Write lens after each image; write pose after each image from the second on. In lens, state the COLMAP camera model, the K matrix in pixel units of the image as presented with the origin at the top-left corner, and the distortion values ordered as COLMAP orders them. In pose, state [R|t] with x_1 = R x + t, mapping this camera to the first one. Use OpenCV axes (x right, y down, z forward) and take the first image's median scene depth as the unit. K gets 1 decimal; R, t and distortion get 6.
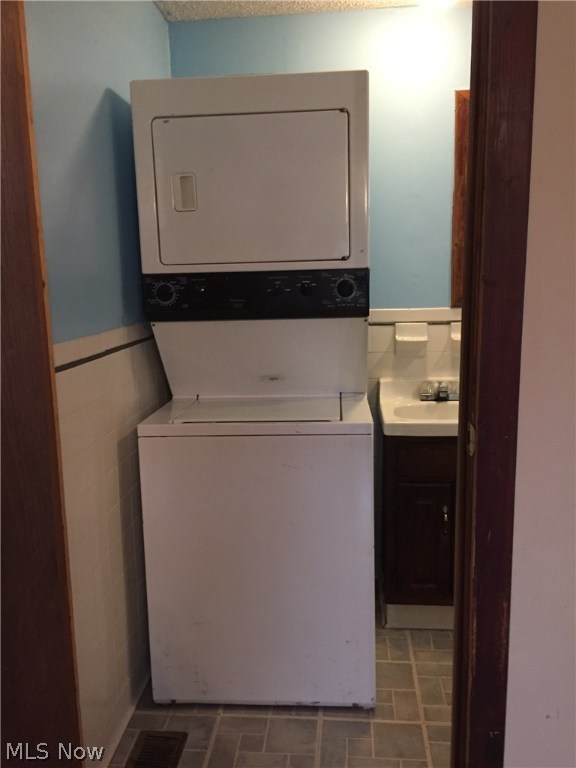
lens RADIAL K [[648.1, 0, 290.1], [0, 648.1, 384.8], [0, 0, 1]] dist [0.003283, -0.003723]
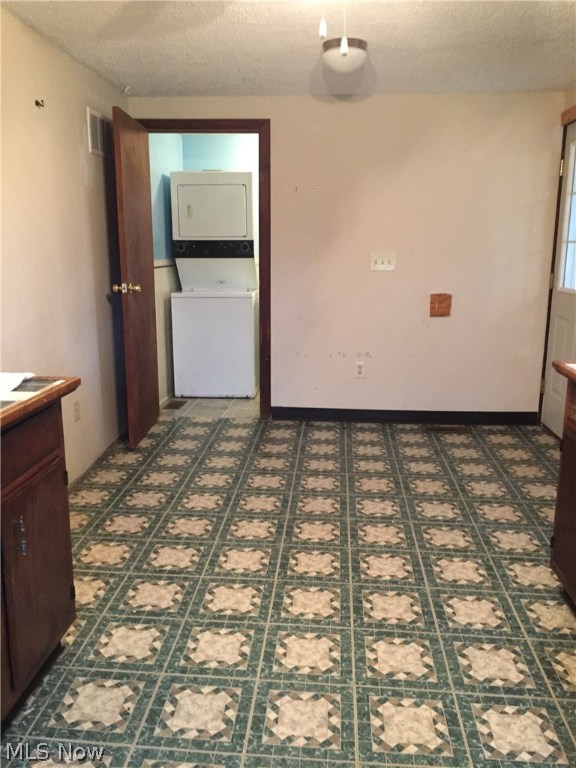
lens RADIAL K [[648.1, 0, 287.4], [0, 648.1, 383.4], [0, 0, 1]] dist [0.003283, -0.003723]
pose [[0.999512, 0.019682, 0.024250, 0.206200], [-0.021017, 0.998207, 0.056054, 0.274882], [-0.023104, -0.056536, 0.998133, -1.813198]]
